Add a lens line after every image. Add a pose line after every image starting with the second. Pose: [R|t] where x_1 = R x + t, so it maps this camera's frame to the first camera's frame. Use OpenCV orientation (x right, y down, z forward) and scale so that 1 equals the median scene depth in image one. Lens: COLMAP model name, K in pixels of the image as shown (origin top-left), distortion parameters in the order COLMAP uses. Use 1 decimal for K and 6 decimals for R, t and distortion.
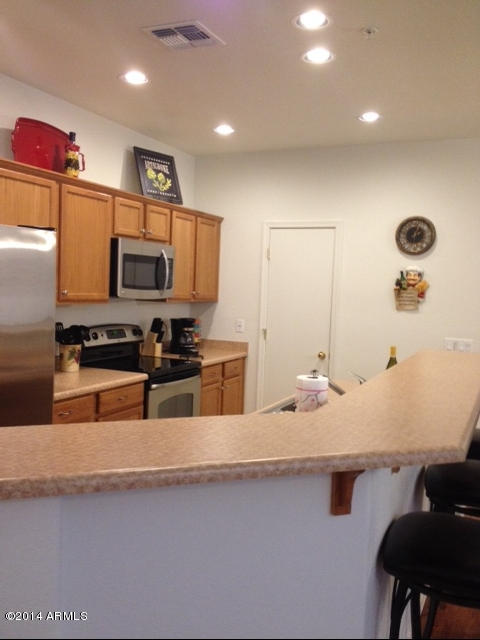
lens RADIAL K [[582.3, 0, 240.0], [0, 582.3, 320.0], [0, 0, 1]] dist [0.118541, -0.271291]
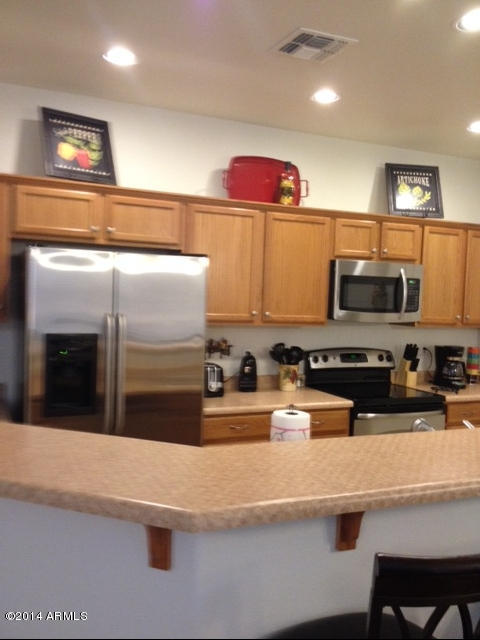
lens RADIAL K [[582.3, 0, 240.0], [0, 582.3, 320.0], [0, 0, 1]] dist [0.118541, -0.271291]
pose [[0.759014, 0.016376, -0.650868, 0.277953], [-0.044611, 0.998642, -0.026897, -0.004518], [0.649544, 0.049451, 0.758714, 0.138116]]
